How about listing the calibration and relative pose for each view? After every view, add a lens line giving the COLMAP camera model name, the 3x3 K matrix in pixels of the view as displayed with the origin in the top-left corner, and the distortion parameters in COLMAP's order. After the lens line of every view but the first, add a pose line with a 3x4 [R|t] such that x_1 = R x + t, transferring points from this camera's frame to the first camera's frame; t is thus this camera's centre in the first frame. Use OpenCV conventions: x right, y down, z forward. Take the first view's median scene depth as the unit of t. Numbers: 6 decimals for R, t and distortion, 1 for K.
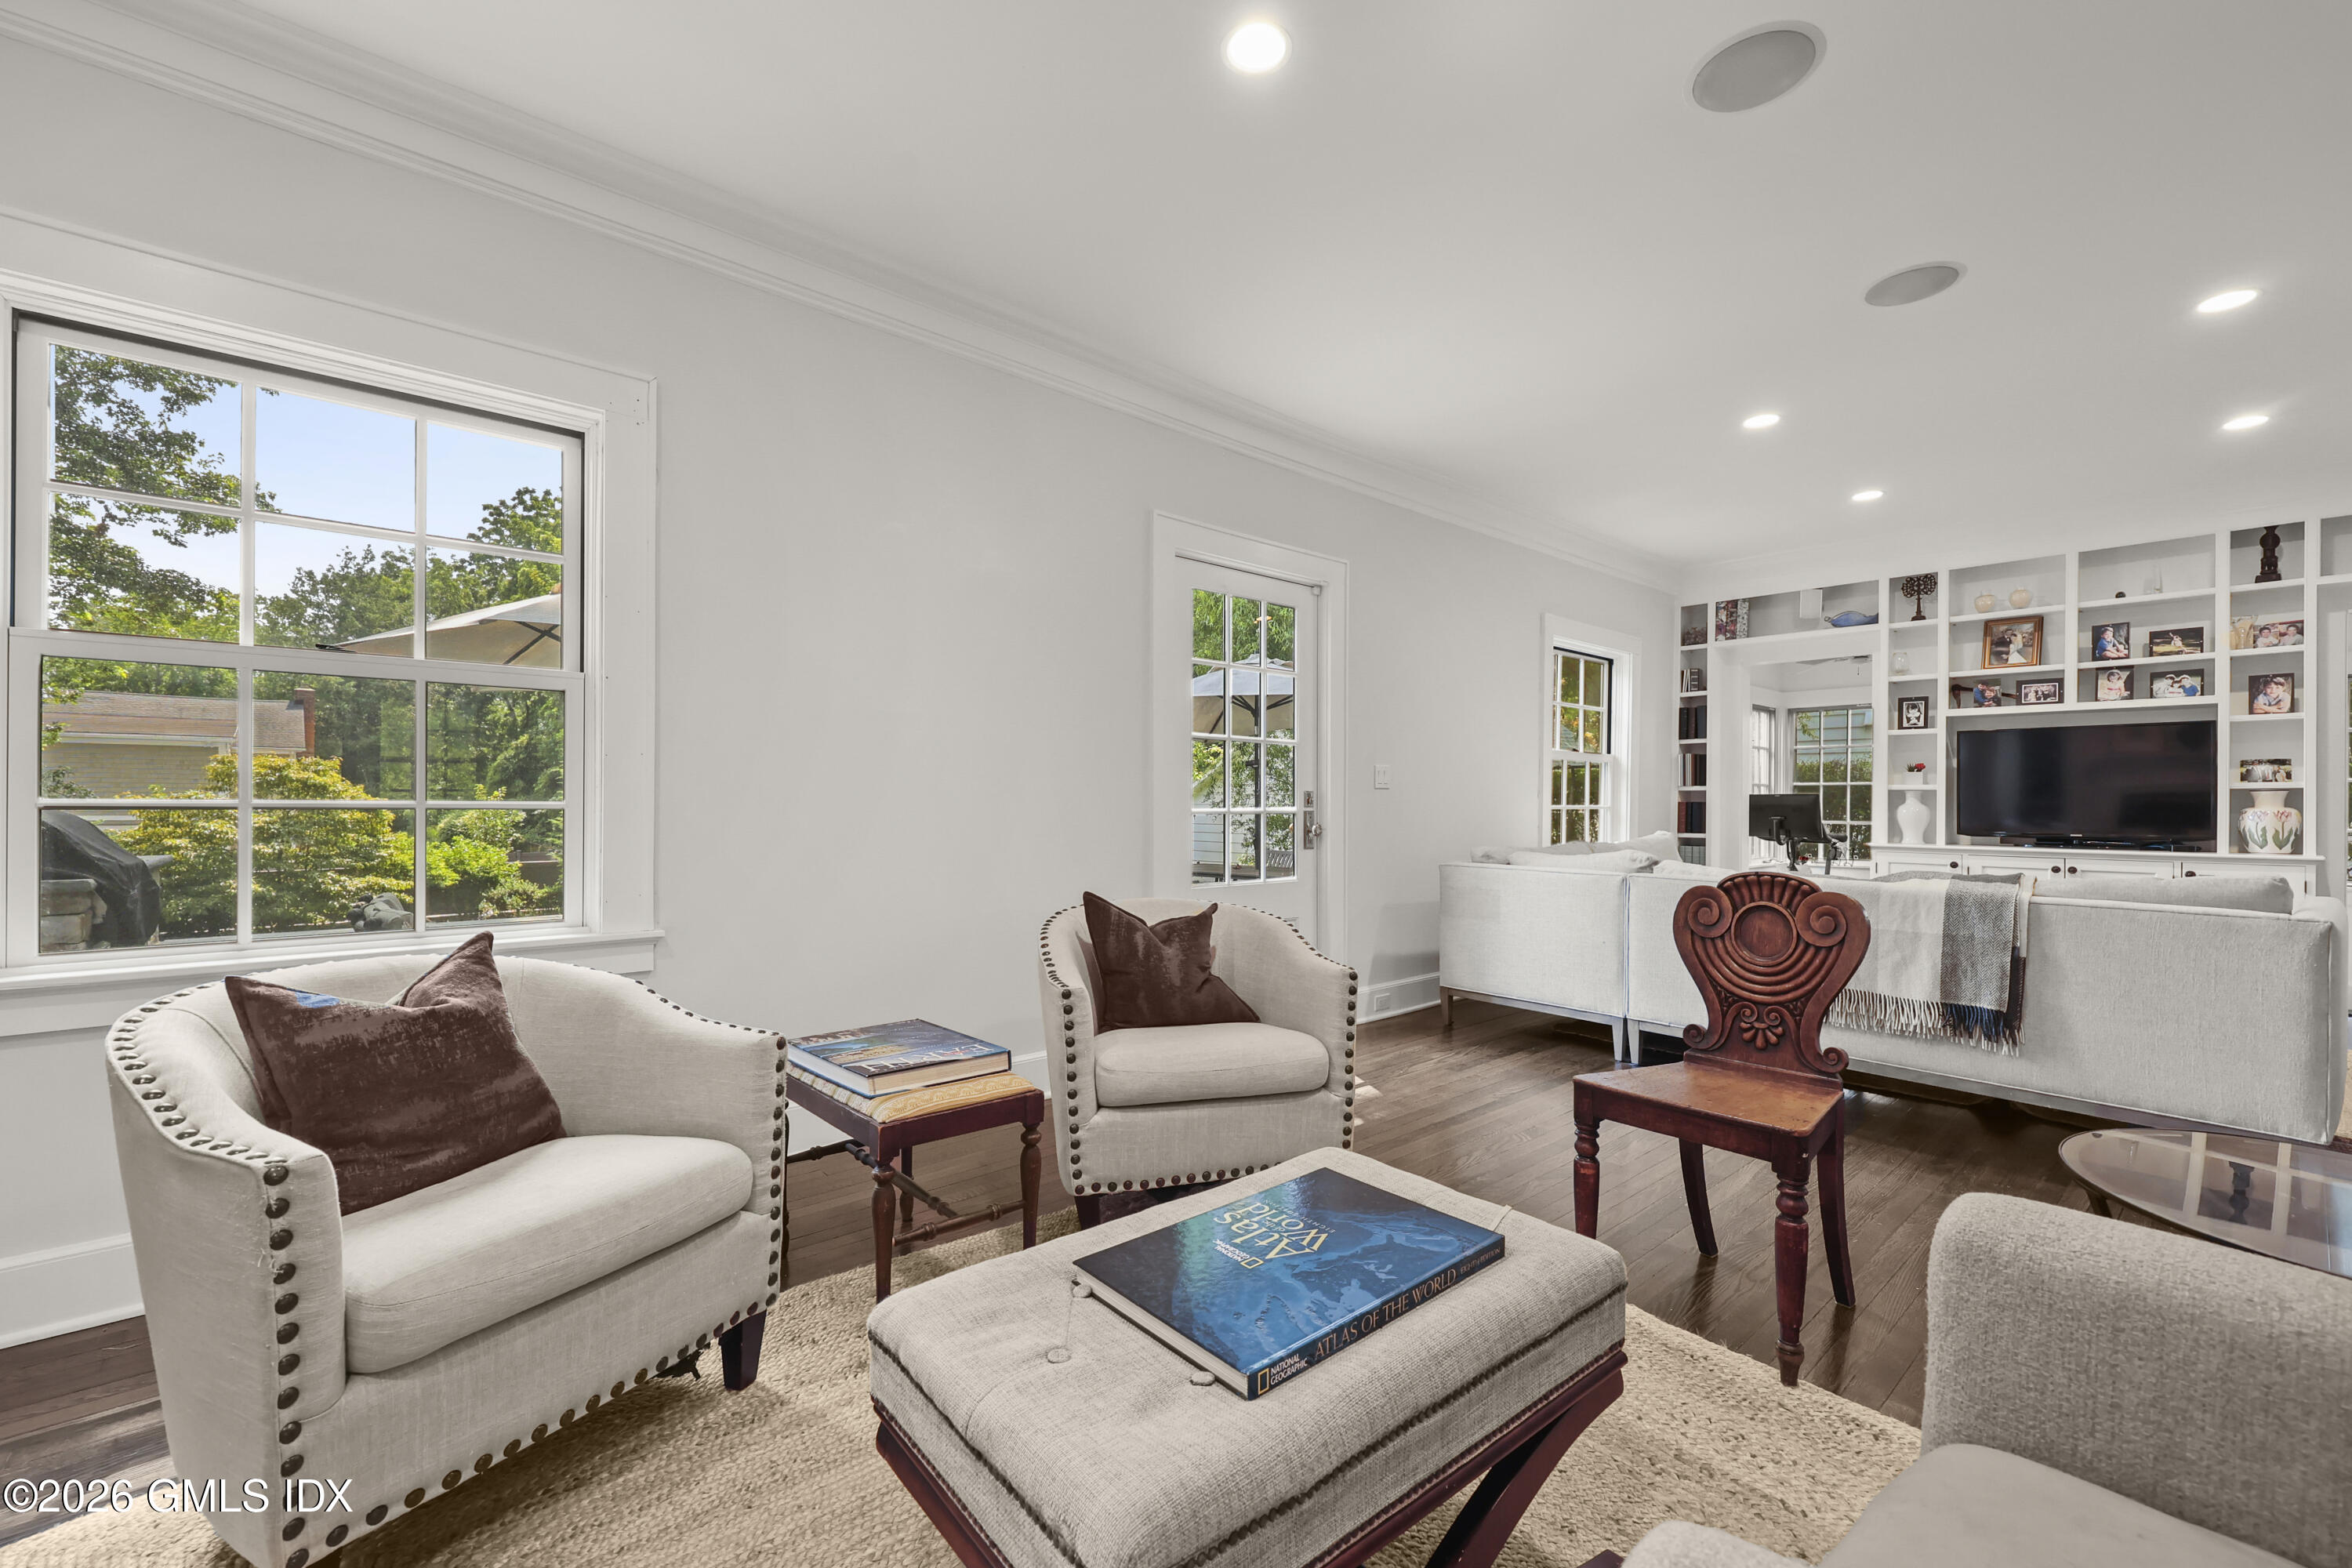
lens RADIAL K [[967.4, 0, 1176.0], [0, 967.4, 784.0], [0, 0, 1]] dist [0.000315, 0.000146]
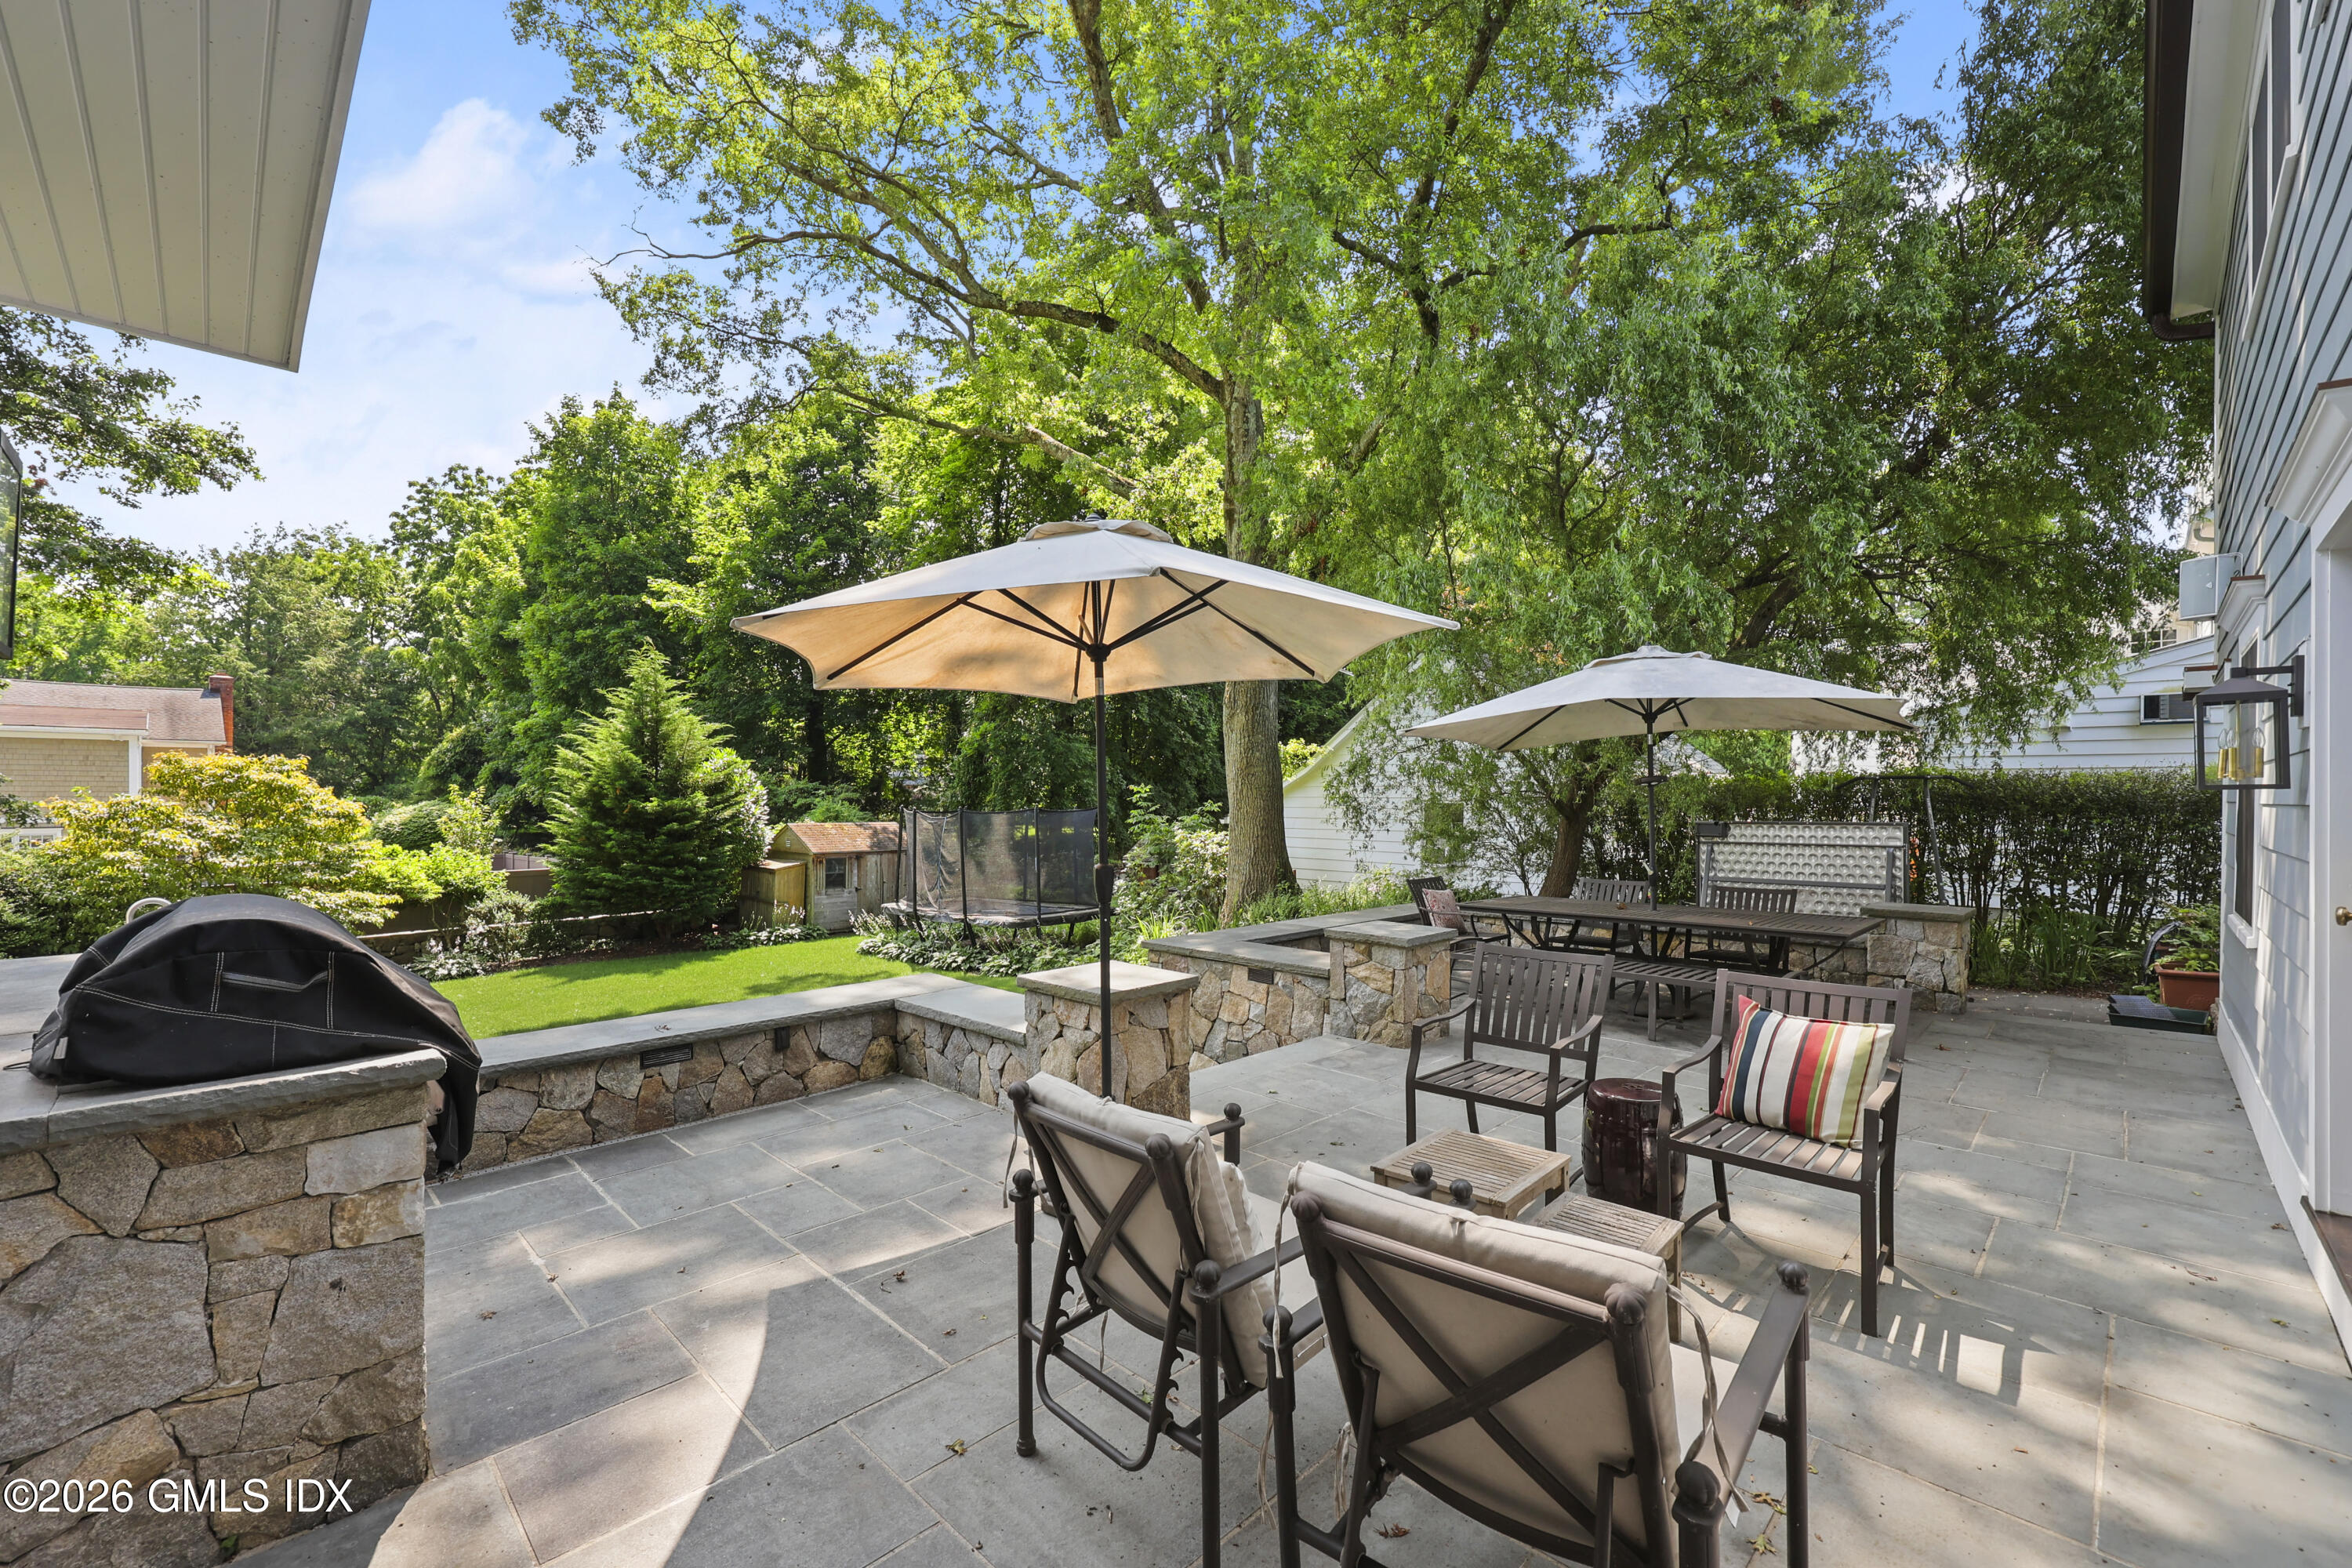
lens RADIAL K [[957.2, 0, 1176.0], [0, 957.2, 784.0], [0, 0, 1]] dist [-0.001199, 0.000066]
pose [[0.997579, 0.001448, 0.069521, -0.124613], [-0.001872, 0.999980, 0.006026, -0.007688], [-0.069510, -0.006142, 0.997562, 0.071700]]
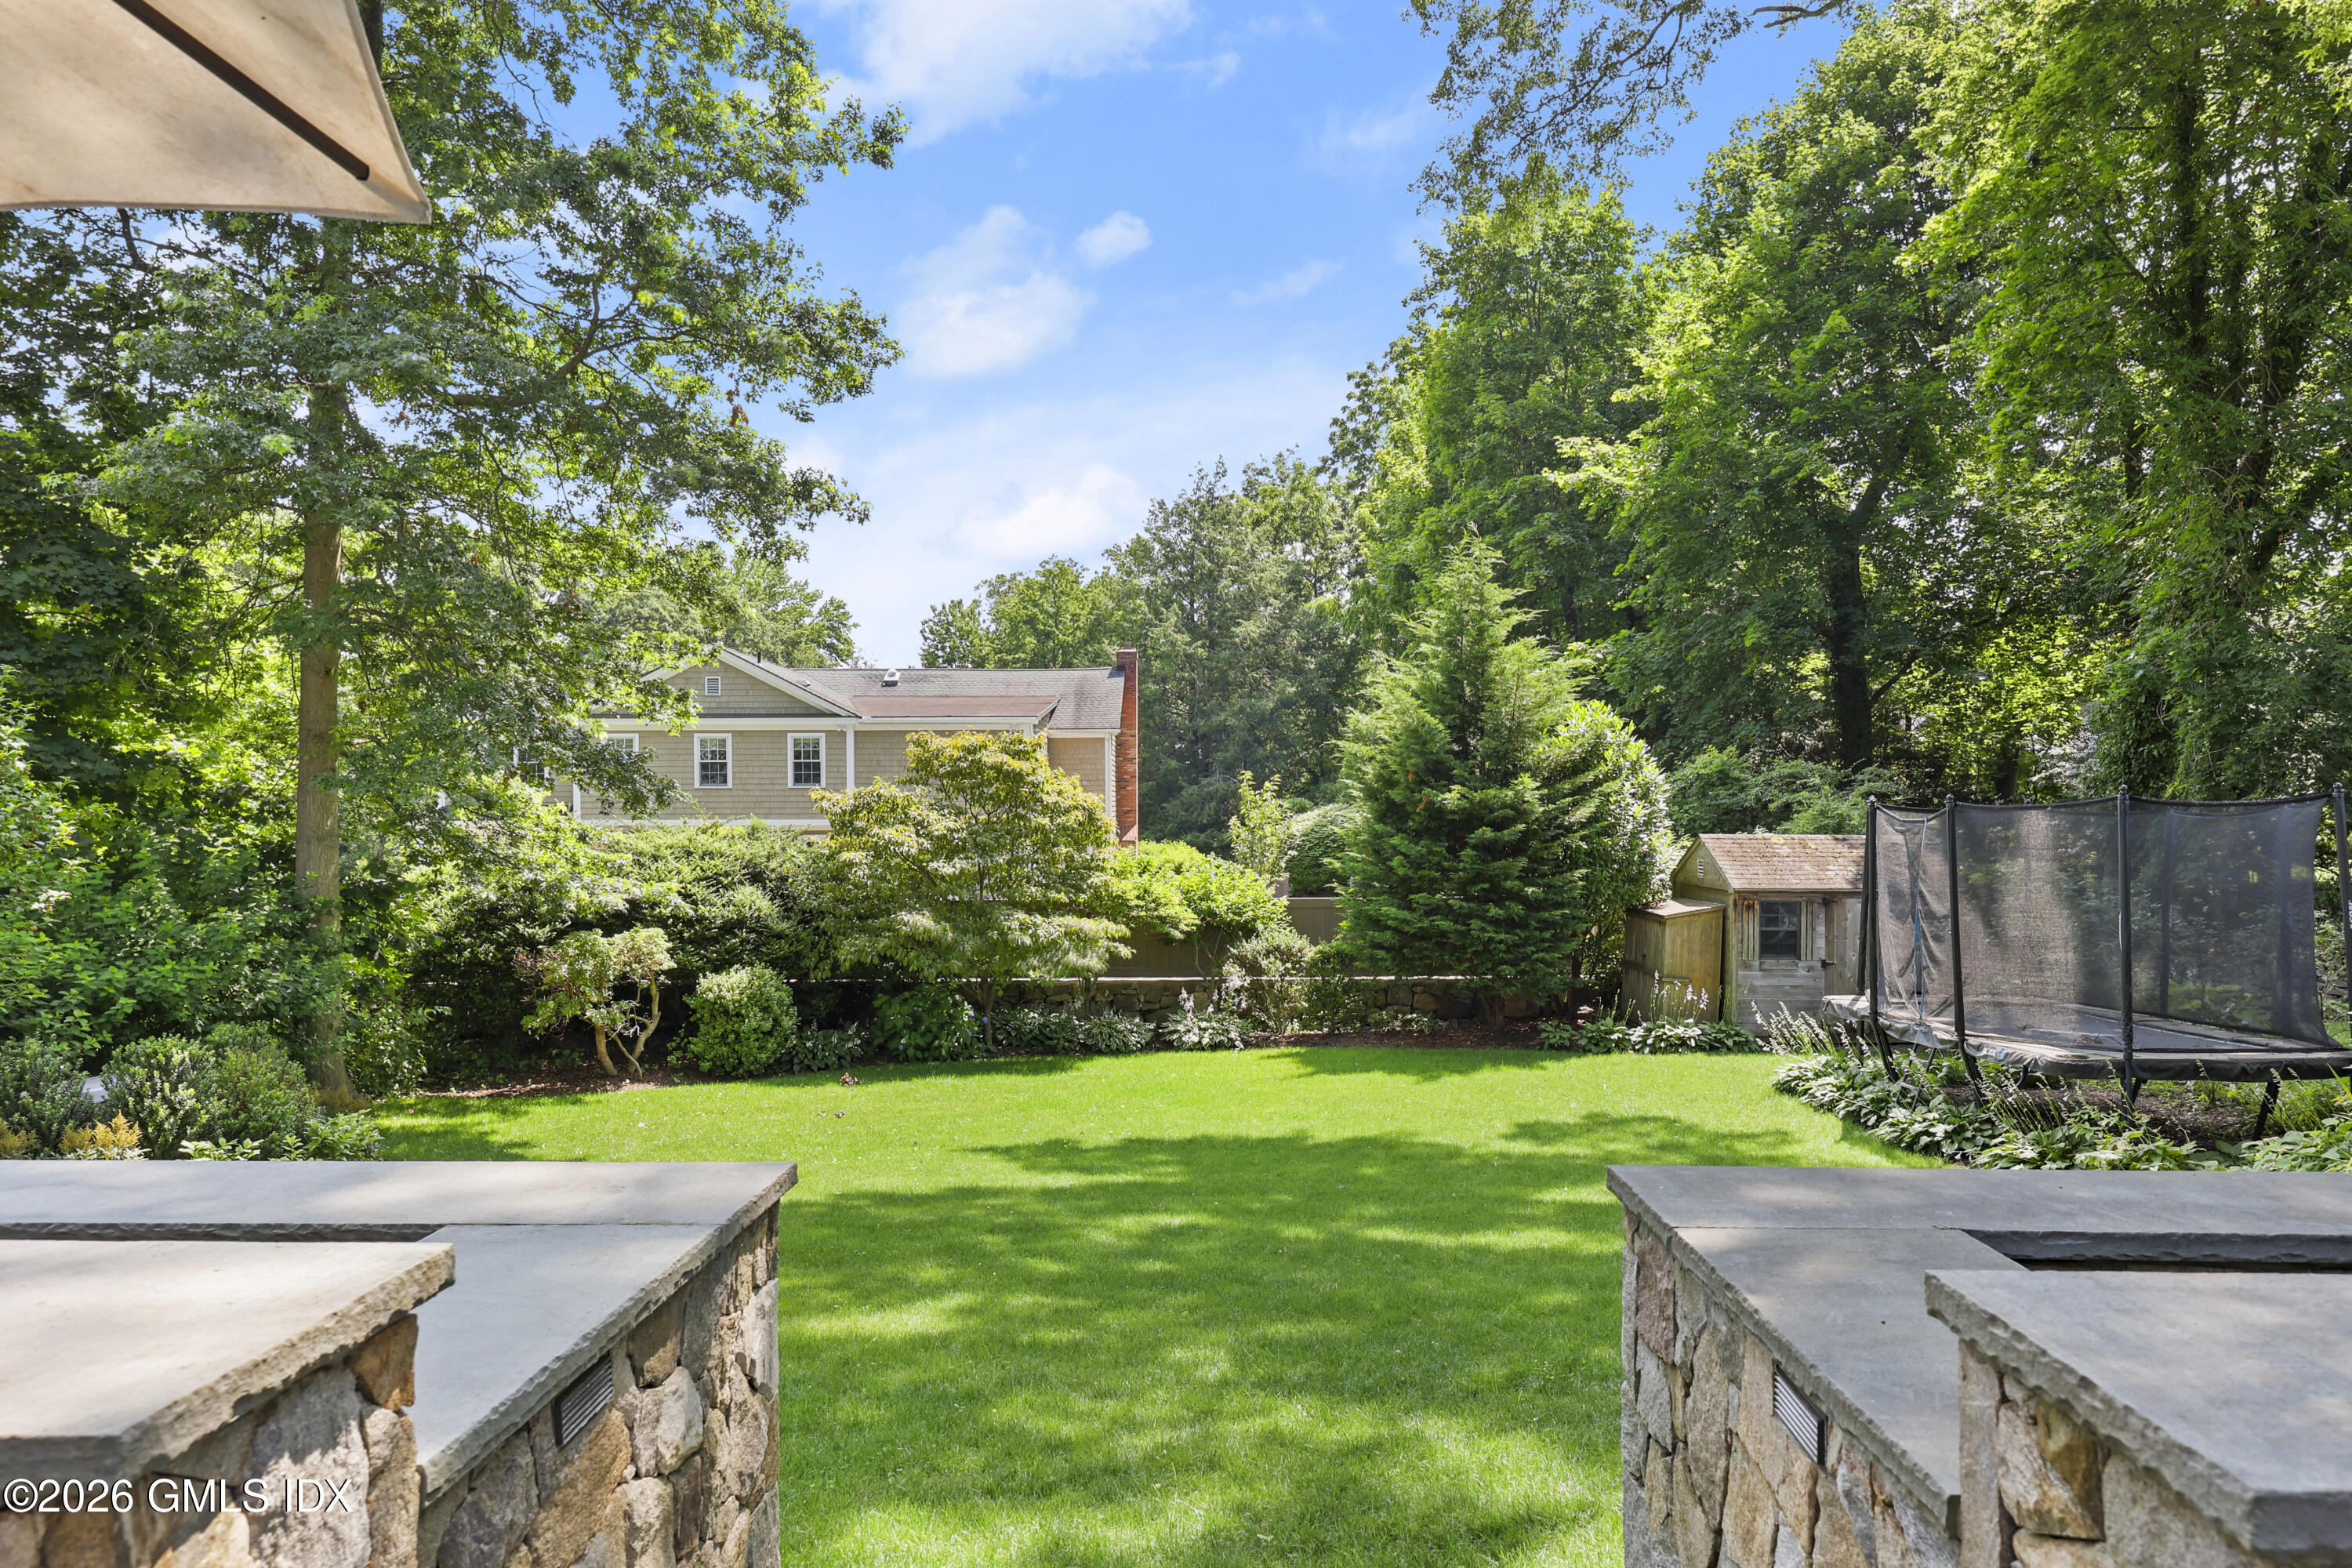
lens RADIAL K [[1613.1, 0, 1176.0], [0, 1613.1, 801.3], [0, 0, 1]] dist [-0.000809, 0.001160]
pose [[0.726261, -0.003098, -0.687412, -0.040050], [0.014864, 0.999827, 0.011198, 0.008098], [0.687258, -0.018350, 0.726181, 0.236929]]
